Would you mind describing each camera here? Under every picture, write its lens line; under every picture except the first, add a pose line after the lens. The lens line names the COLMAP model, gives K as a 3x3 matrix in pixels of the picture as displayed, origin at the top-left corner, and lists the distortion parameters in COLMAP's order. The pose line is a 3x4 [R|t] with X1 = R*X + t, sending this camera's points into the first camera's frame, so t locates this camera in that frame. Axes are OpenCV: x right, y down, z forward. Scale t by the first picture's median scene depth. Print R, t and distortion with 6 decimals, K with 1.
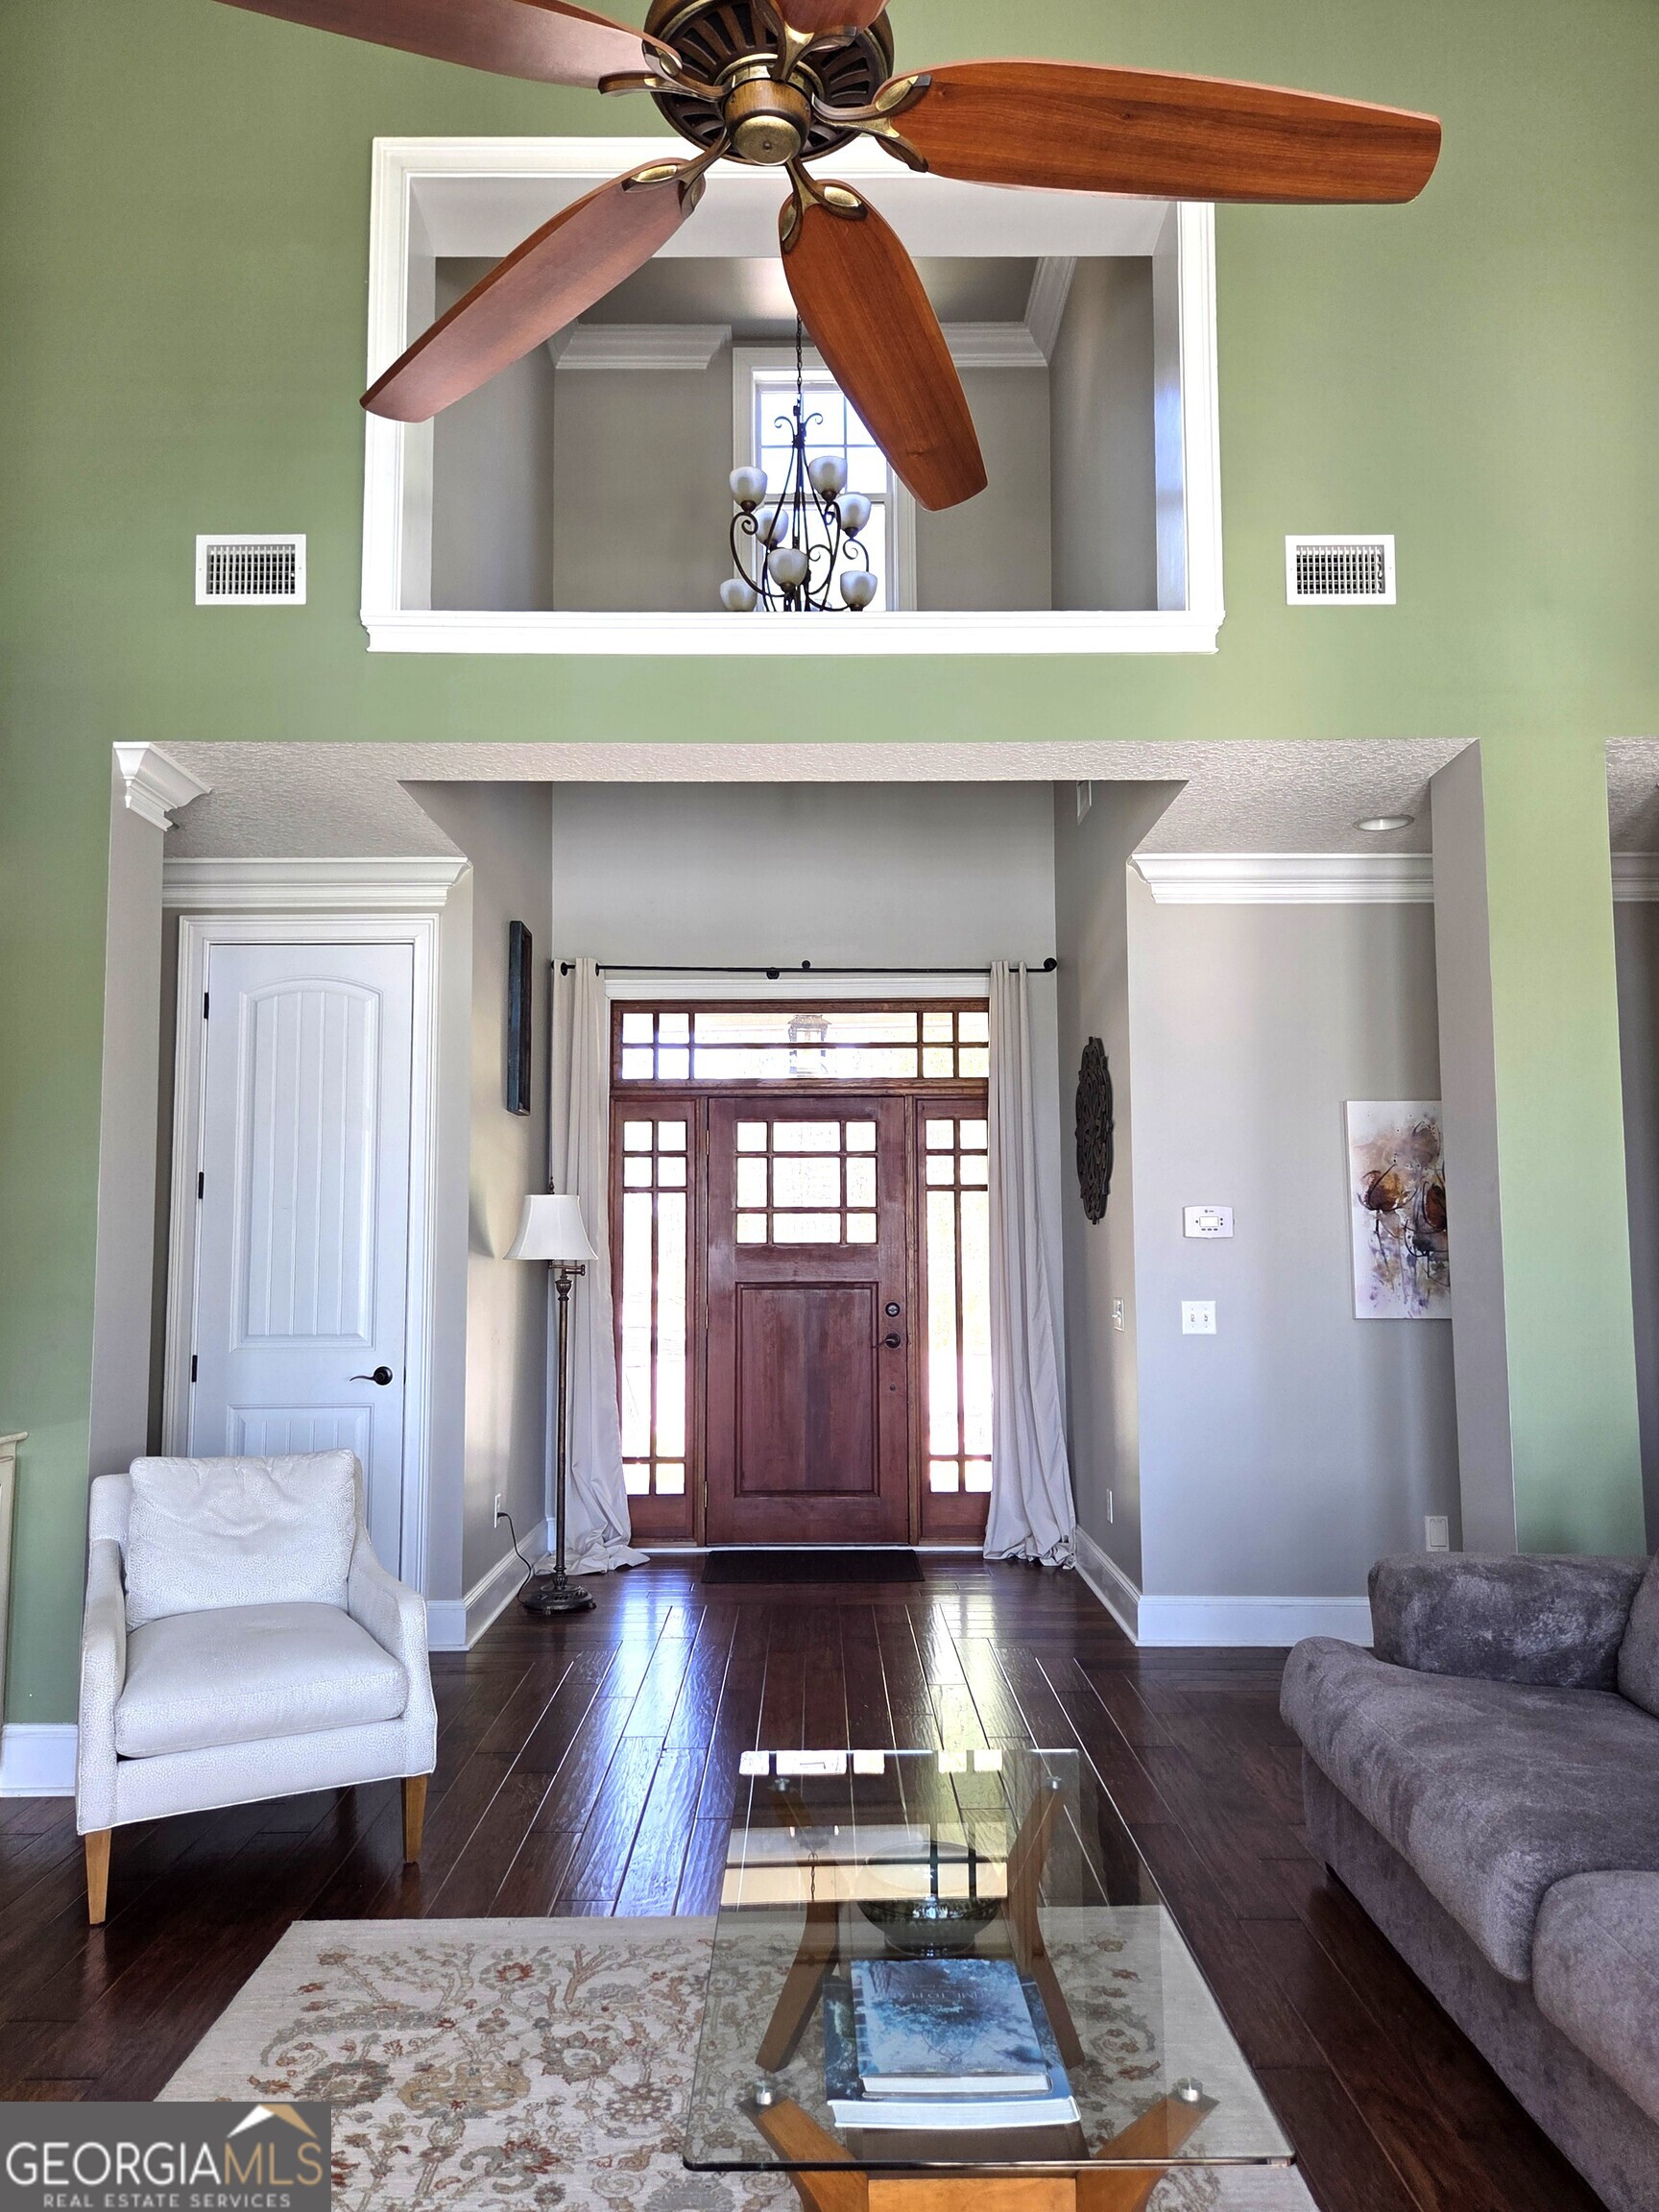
lens RADIAL K [[1528.4, 0, 828.2], [0, 1528.4, 1104.6], [0, 0, 1]] dist [0.064614, -0.059183]
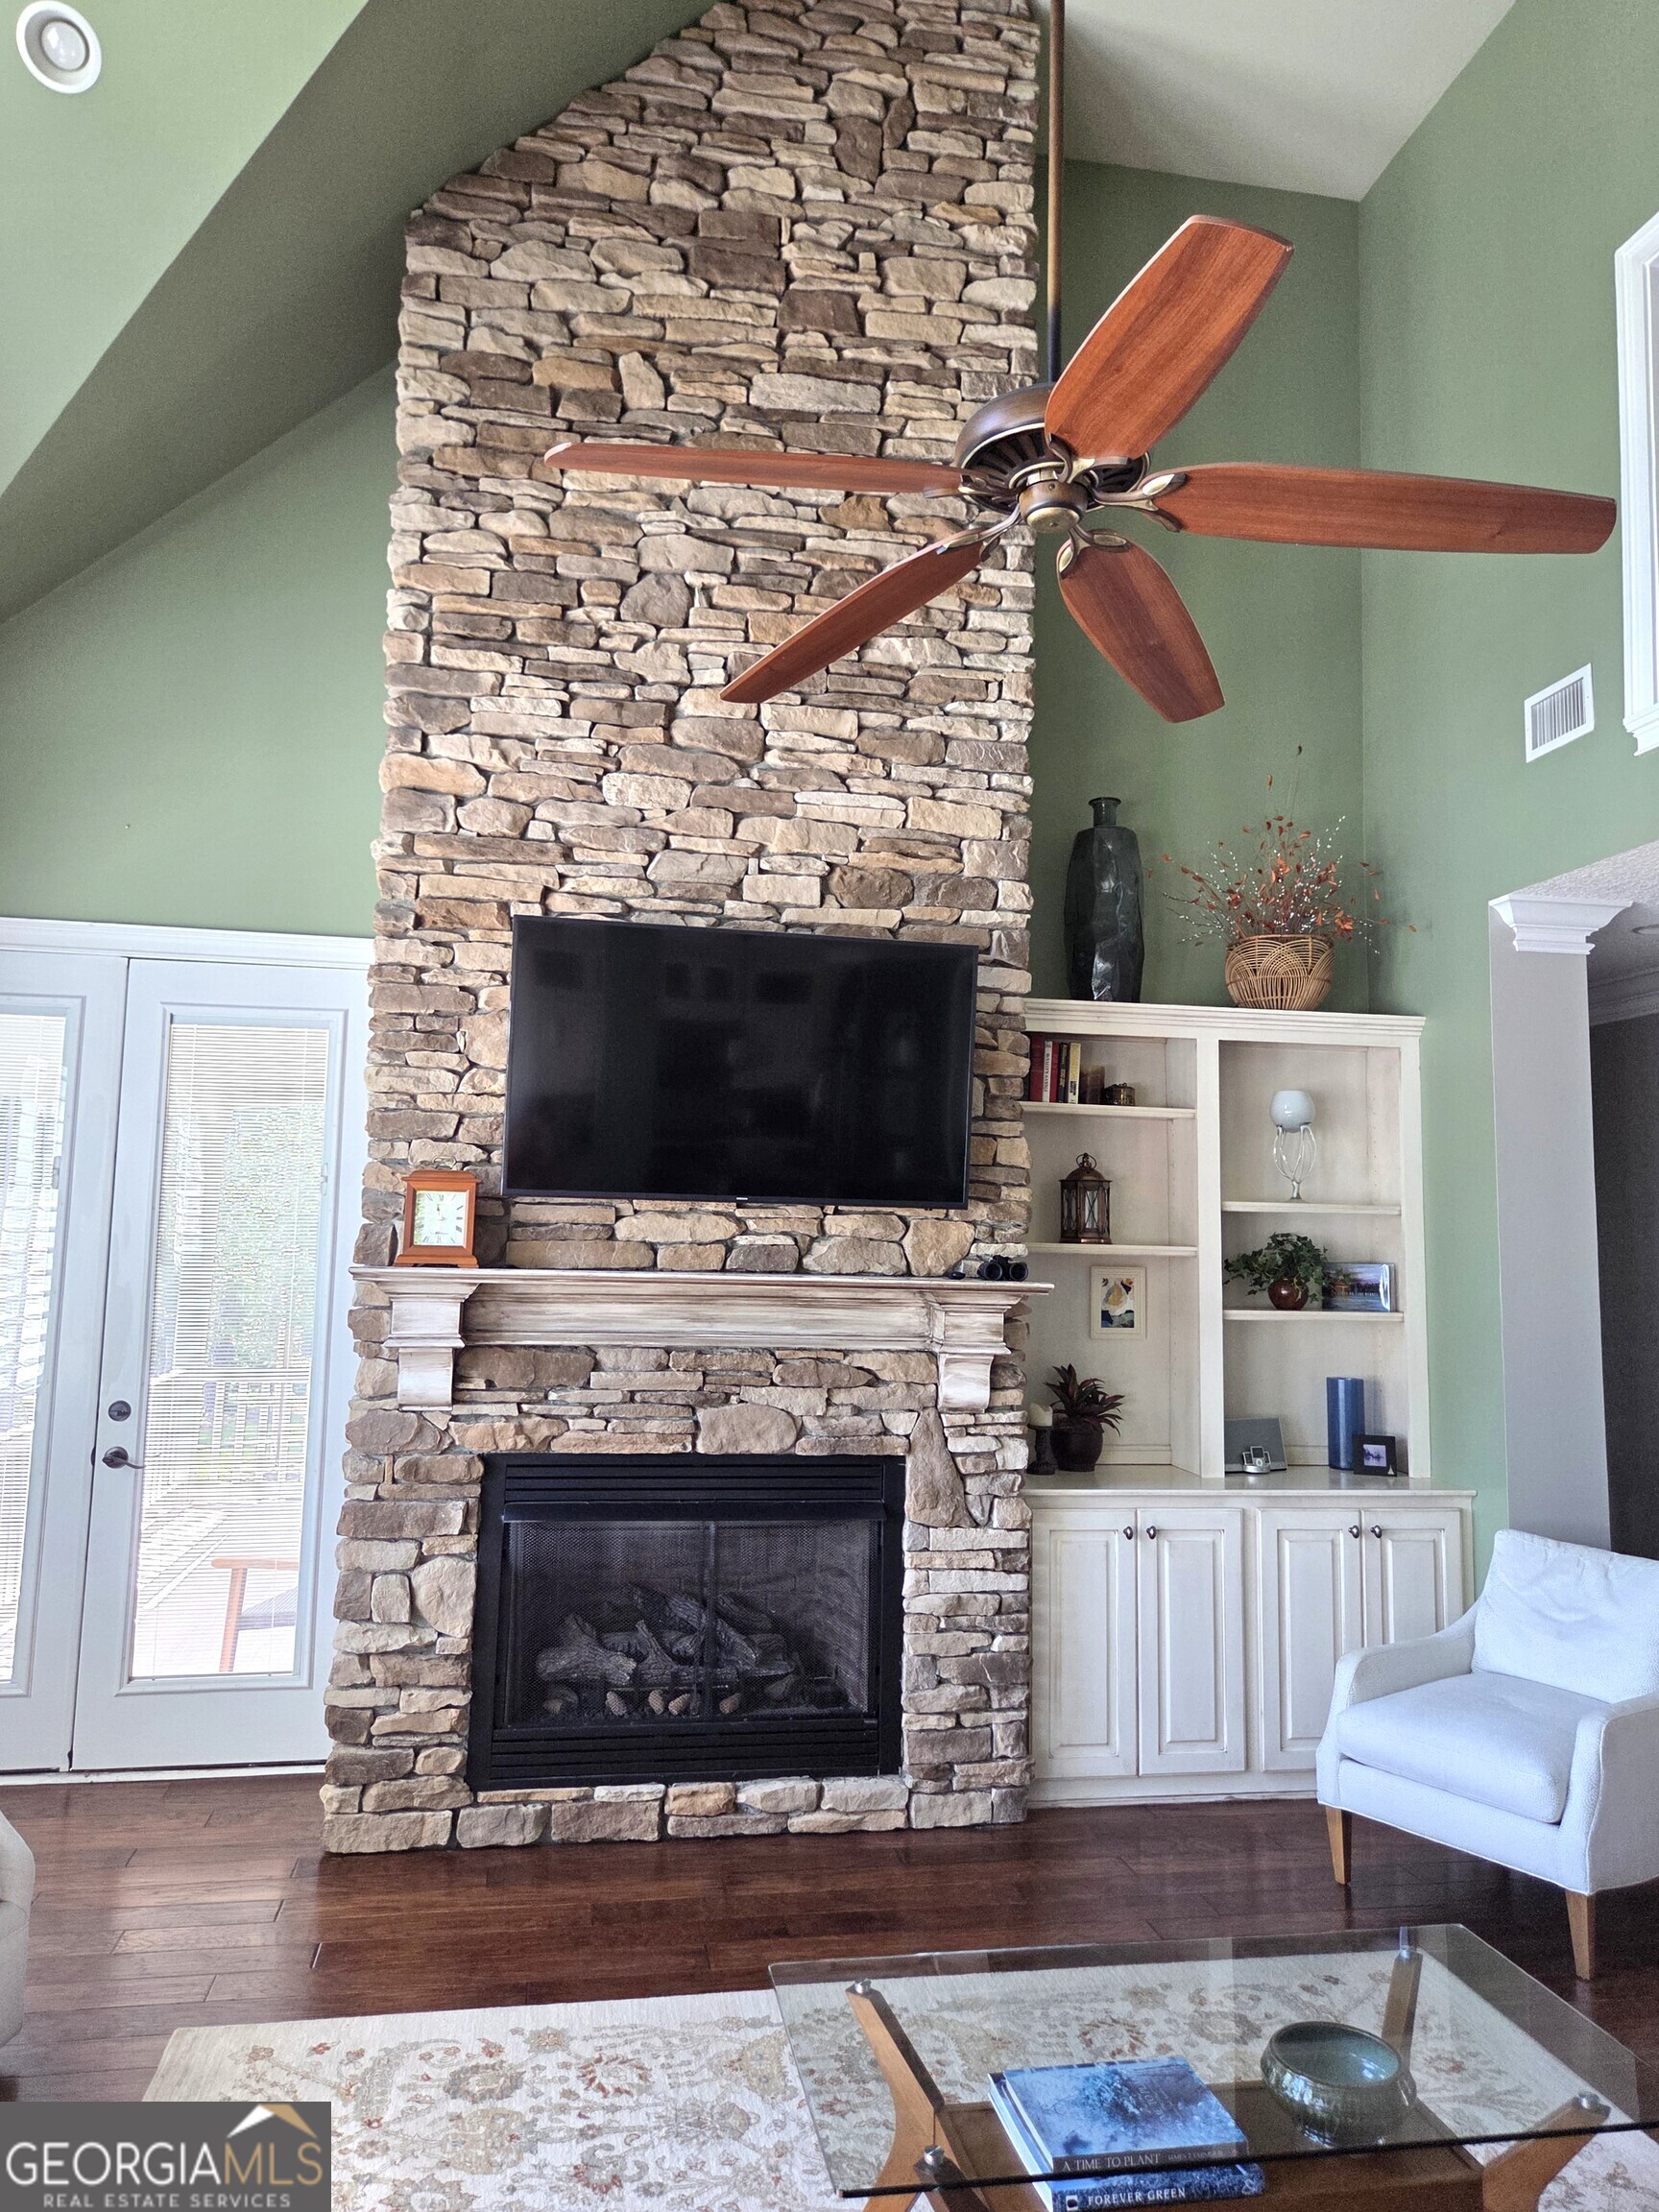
lens RADIAL K [[1528.4, 0, 818.0], [0, 1528.4, 1072.3], [0, 0, 1]] dist [0.064614, -0.059183]
pose [[0.149791, -0.103207, -0.983316, 0.374412], [0.072478, 0.993007, -0.093184, -0.021858], [0.986058, -0.057311, 0.156224, 0.196311]]
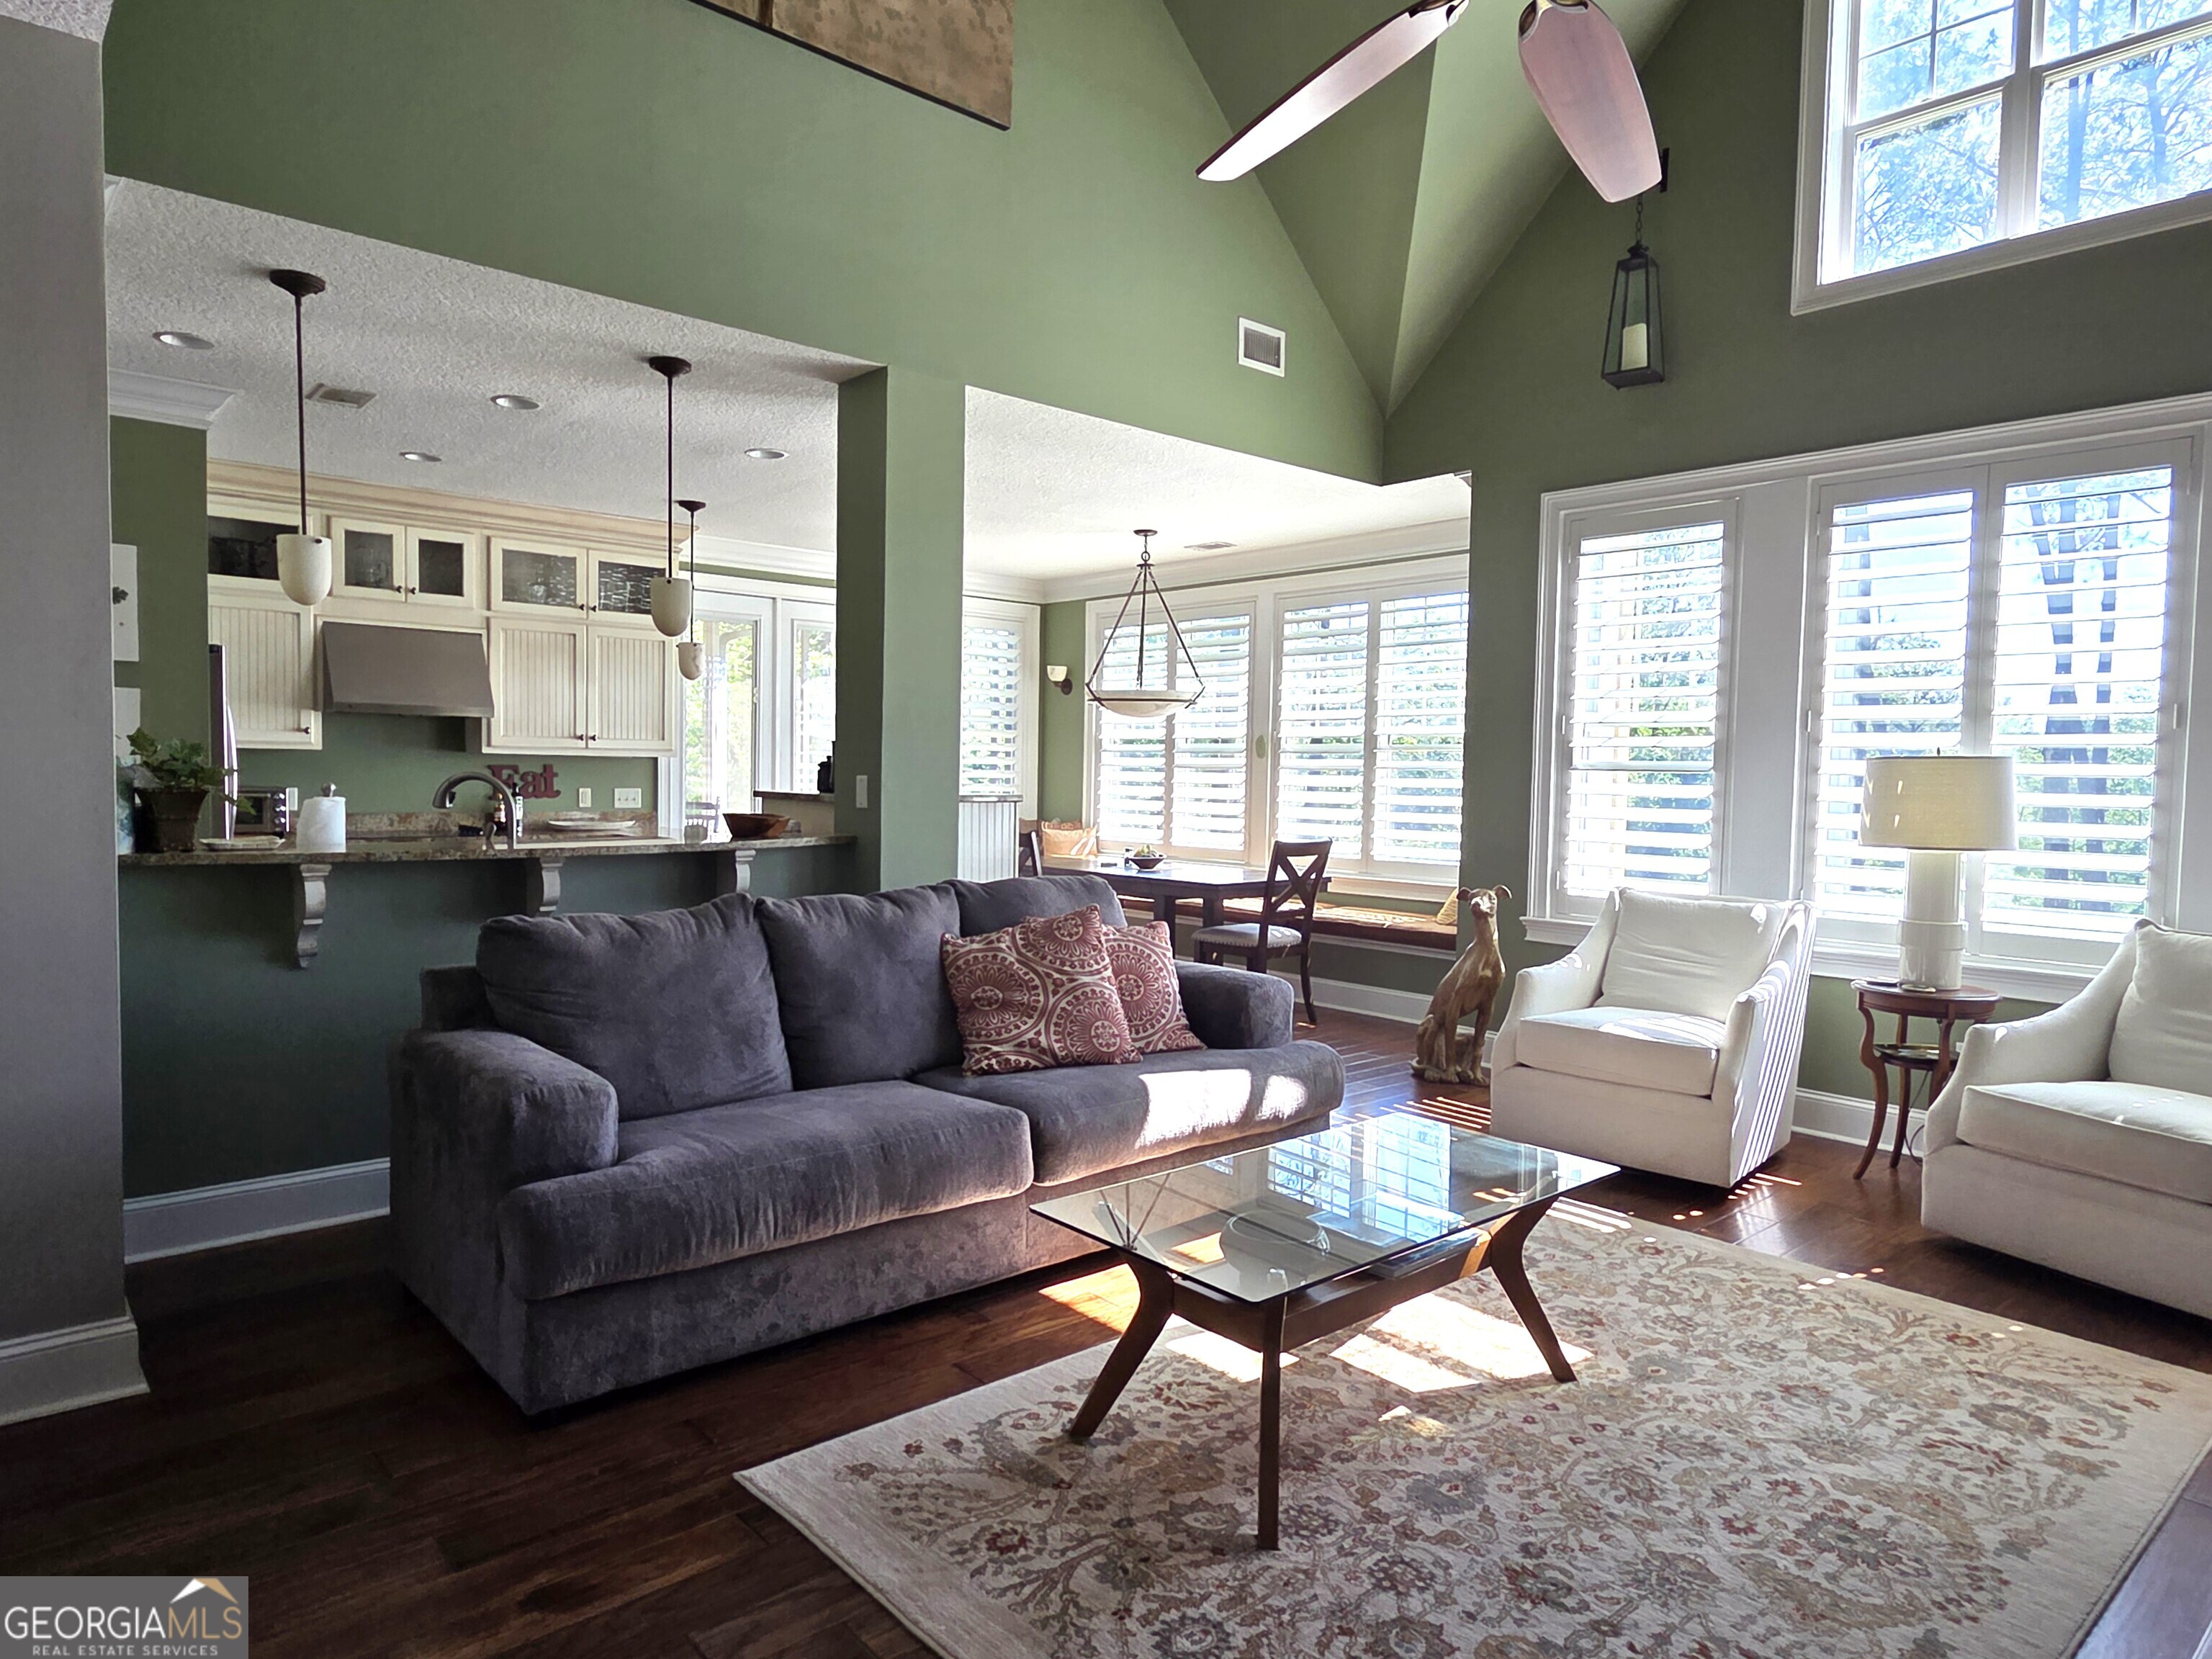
lens RADIAL K [[1289.4, 0, 1098.6], [0, 1289.4, 833.7], [0, 0, 1]] dist [-0.006952, 0.001637]
pose [[-0.639260, -0.044424, 0.767706, -0.239400], [-0.082370, 0.996542, -0.010923, 0.062717], [-0.764566, -0.070218, -0.640709, 0.656977]]
